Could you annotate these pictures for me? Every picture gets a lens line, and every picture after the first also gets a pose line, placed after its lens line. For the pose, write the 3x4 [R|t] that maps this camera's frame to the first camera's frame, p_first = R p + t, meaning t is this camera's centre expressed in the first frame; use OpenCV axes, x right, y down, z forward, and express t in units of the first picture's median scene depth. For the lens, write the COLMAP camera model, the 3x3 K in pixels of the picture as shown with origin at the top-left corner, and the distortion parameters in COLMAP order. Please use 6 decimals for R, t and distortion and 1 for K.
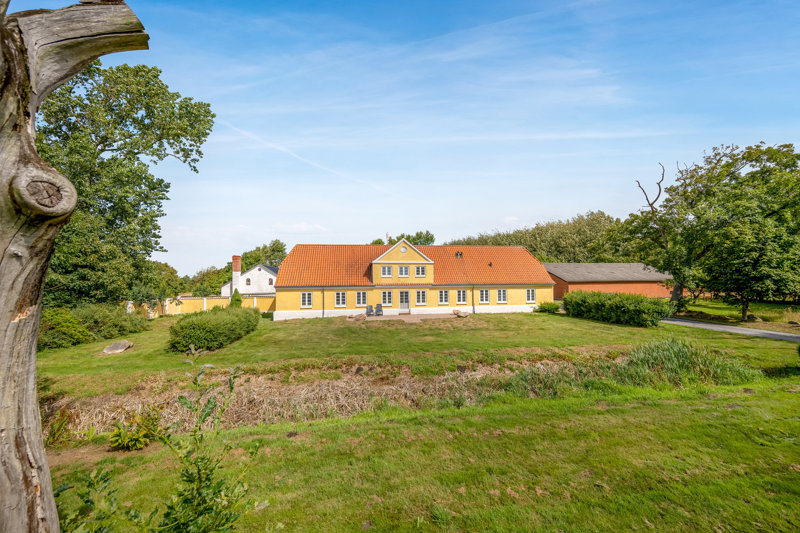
lens RADIAL K [[321.0, 0, 400.2], [0, 321.0, 276.6], [0, 0, 1]] dist [0.002114, 0.000164]
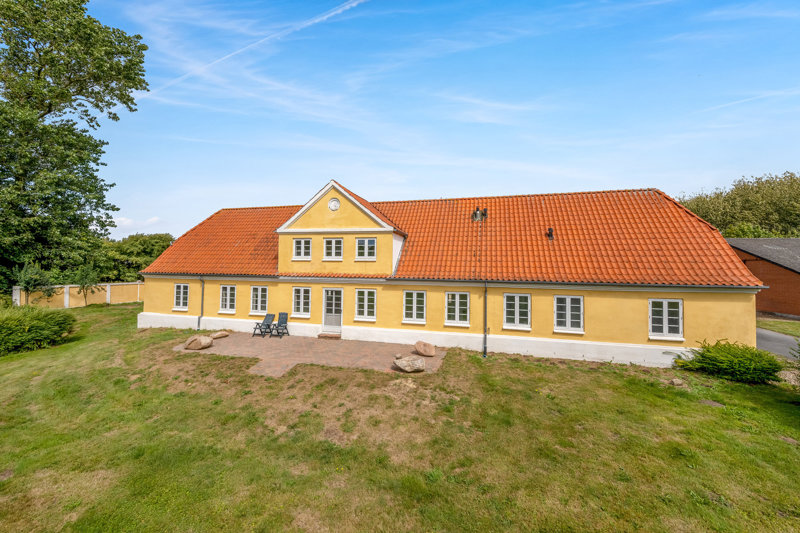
lens RADIAL K [[315.9, 0, 399.3], [0, 315.9, 259.2], [0, 0, 1]] dist [0.004925, 0.000379]
pose [[0.910862, 0.011269, -0.412557, 0.301558], [-0.014093, 0.999893, -0.003803, -0.000245], [0.412470, 0.009278, 0.910924, 0.599405]]
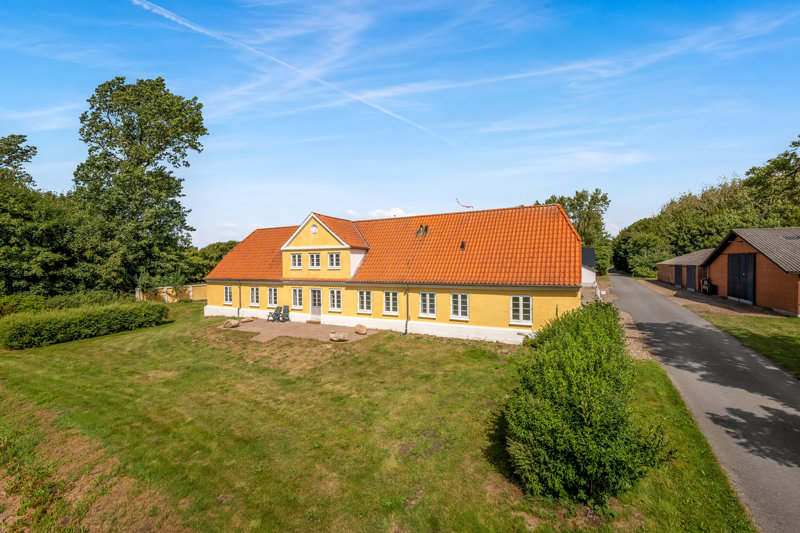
lens RADIAL K [[347.3, 0, 400.0], [0, 347.3, 266.5], [0, 0, 1]] dist [0.003783, 0.000281]
pose [[0.795665, 0.008406, -0.605678, 0.611543], [0.017138, 0.999191, 0.036381, -0.028373], [0.605494, -0.039327, 0.794877, 0.511290]]
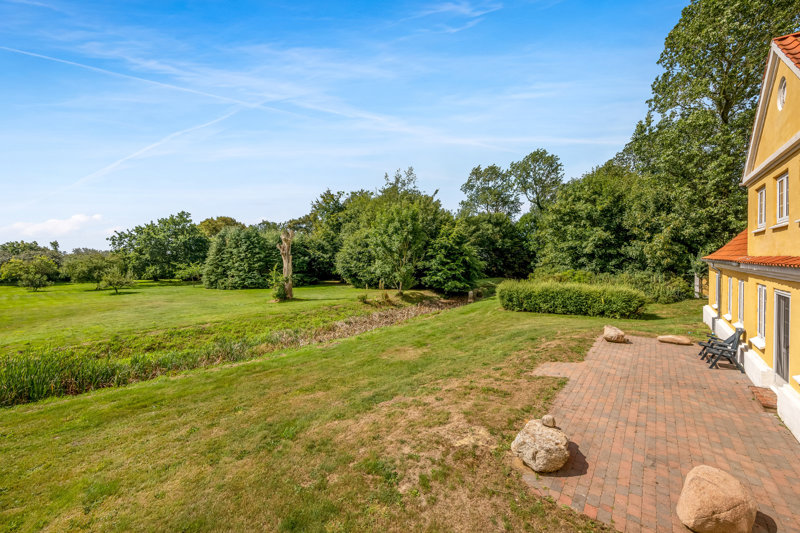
lens RADIAL K [[329.6, 0, 404.7], [0, 329.6, 265.2], [0, 0, 1]] dist [0.000886, 0.000089]
pose [[-0.724518, 0.030584, -0.688577, 0.332926], [0.026401, 0.999513, 0.016616, 0.017516], [0.688750, -0.006140, -0.724973, 0.983516]]
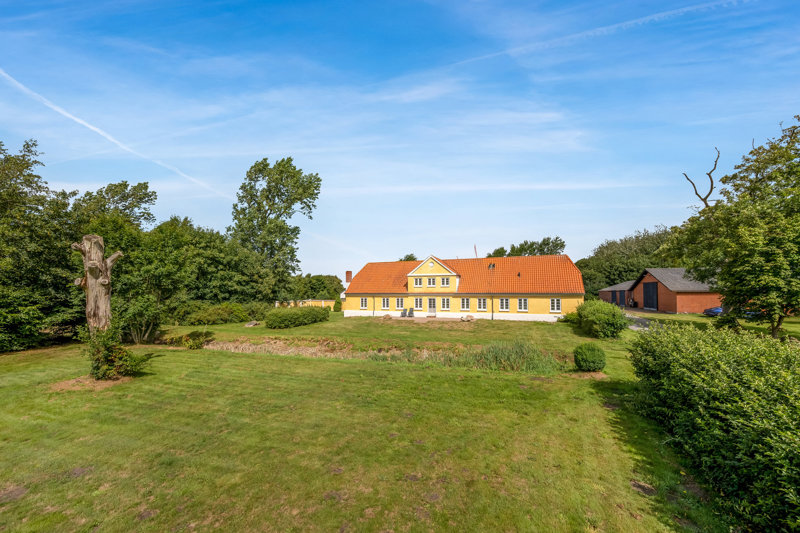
lens RADIAL K [[321.4, 0, 398.1], [0, 321.4, 287.3], [0, 0, 1]] dist [-0.000283, -0.000071]
pose [[0.856396, 0.001029, -0.516319, 0.535012], [0.004306, 0.999949, 0.009136, -0.008471], [0.516302, -0.010048, 0.856348, -0.119995]]
